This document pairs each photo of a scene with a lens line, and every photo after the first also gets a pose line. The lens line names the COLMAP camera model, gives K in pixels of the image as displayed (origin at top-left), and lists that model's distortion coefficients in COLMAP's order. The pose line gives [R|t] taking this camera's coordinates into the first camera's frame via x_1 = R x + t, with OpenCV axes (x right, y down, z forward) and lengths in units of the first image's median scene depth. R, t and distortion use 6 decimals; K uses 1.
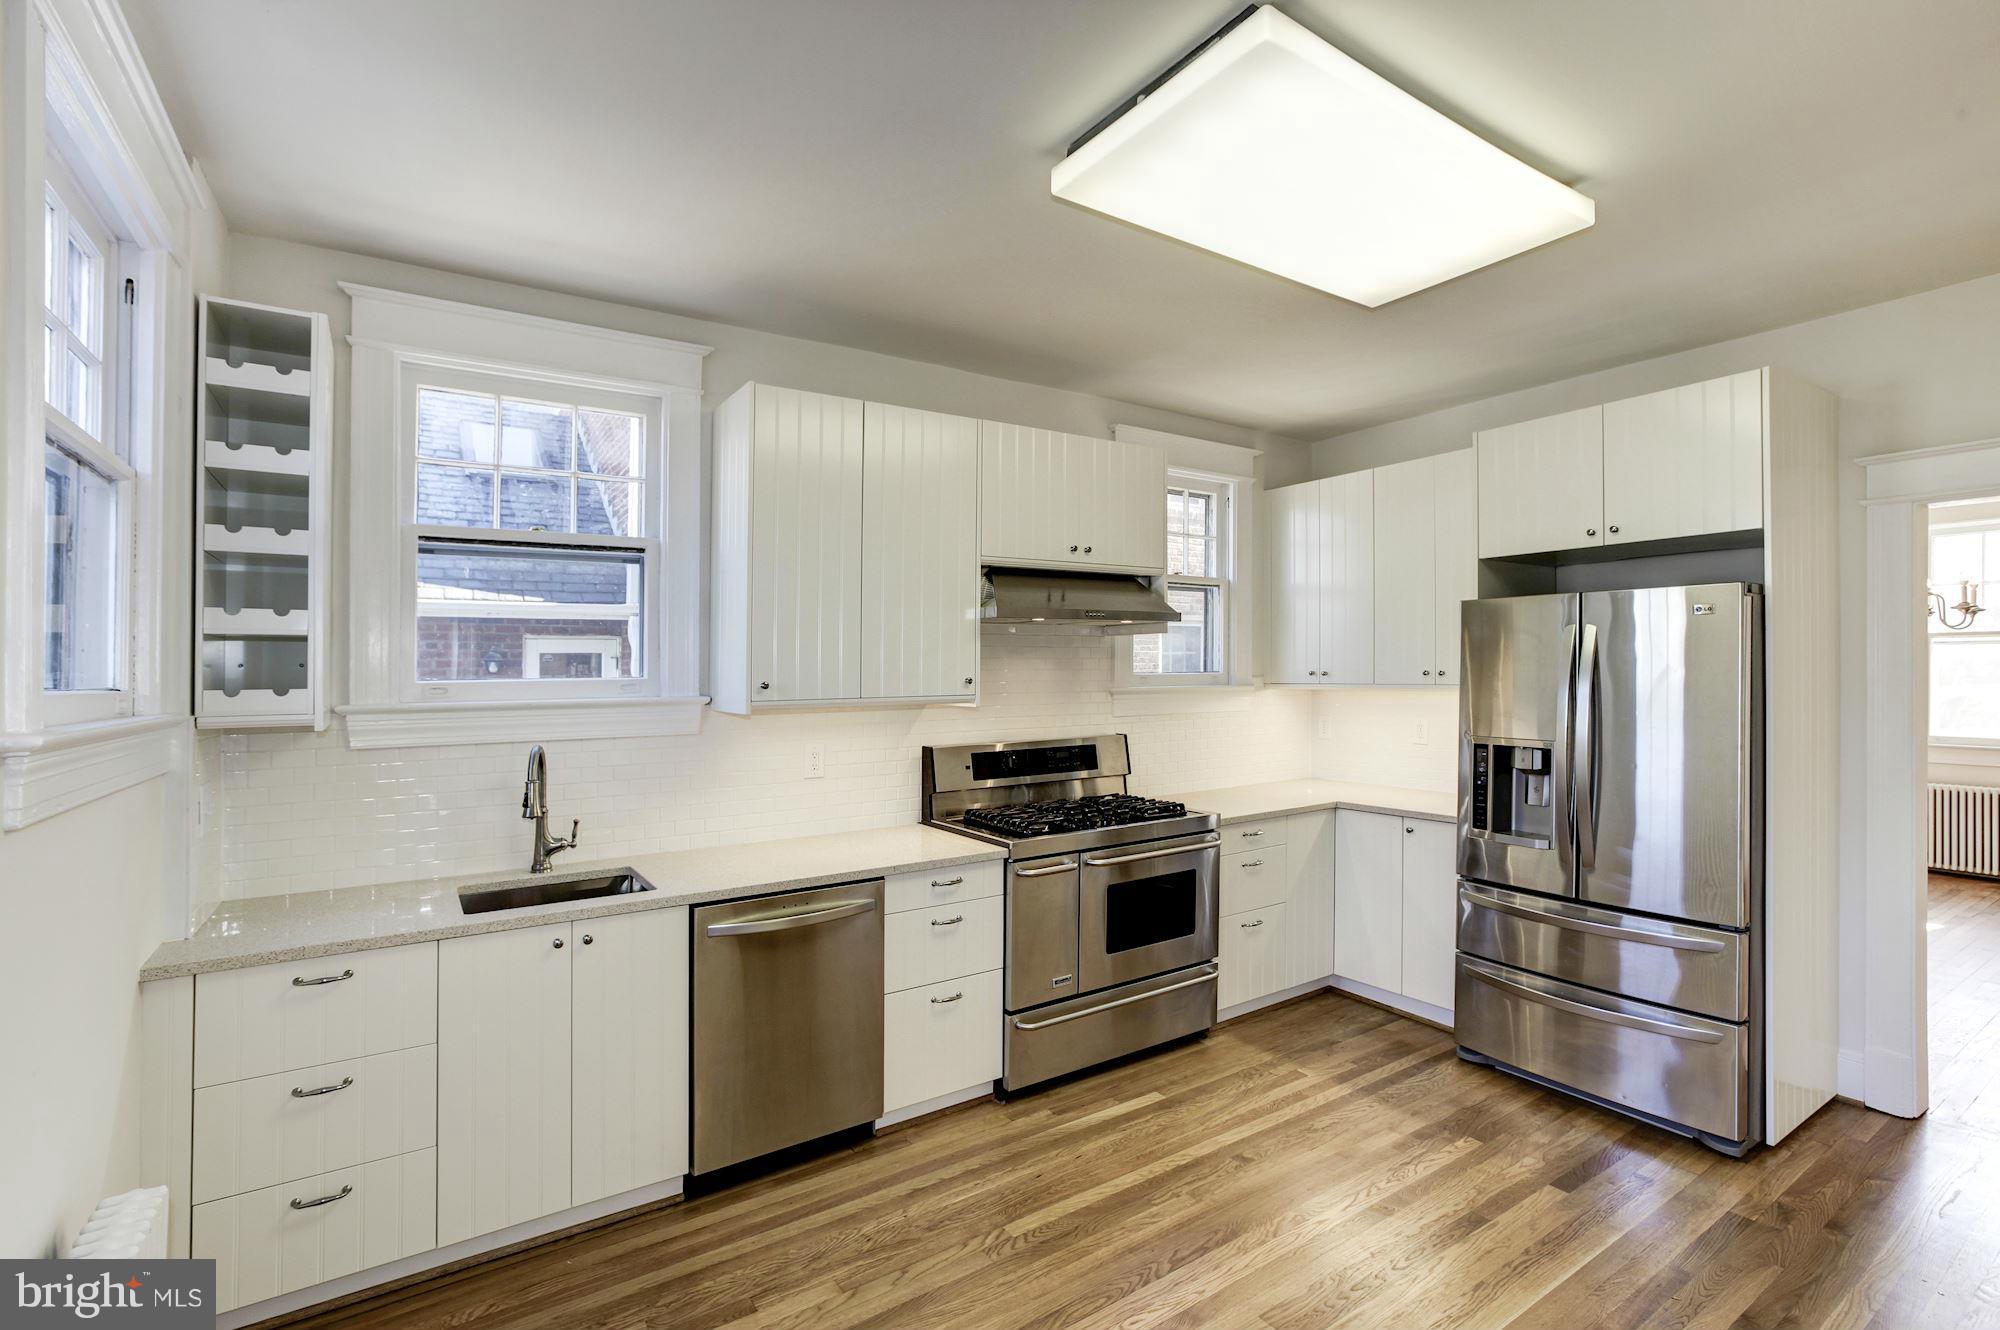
lens RADIAL K [[902.7, 0, 999.8], [0, 902.7, 654.1], [0, 0, 1]] dist [0.000149, 0.000086]
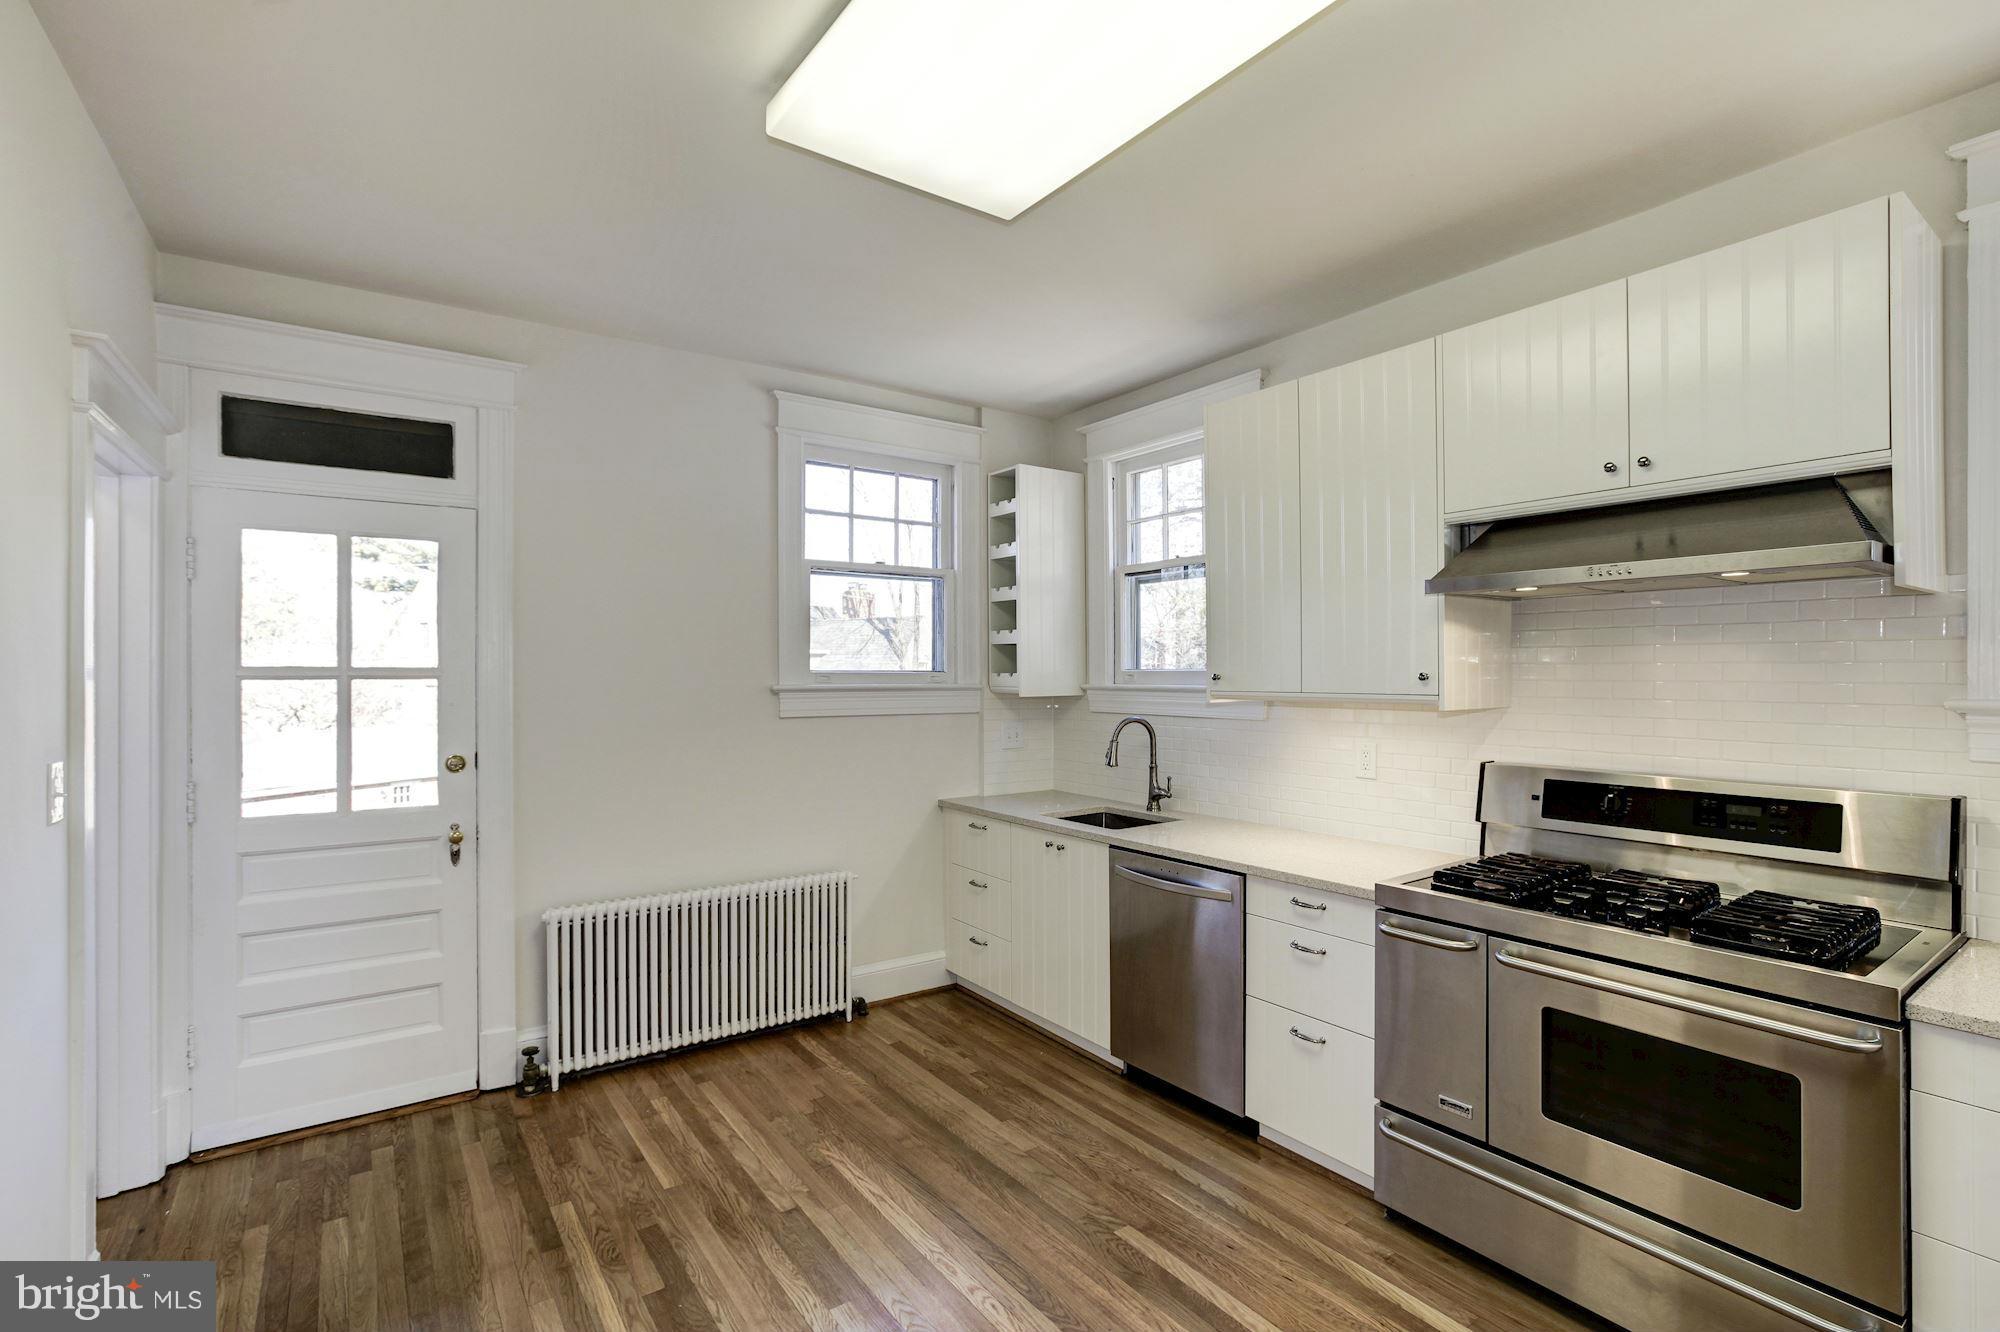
lens RADIAL K [[902.7, 0, 999.8], [0, 902.7, 655.1], [0, 0, 1]] dist [0.000149, 0.000086]
pose [[0.054723, -0.011149, -0.998439, 0.867116], [0.018916, 0.999770, -0.010127, 0.016216], [0.998322, -0.018333, 0.054922, 0.715612]]
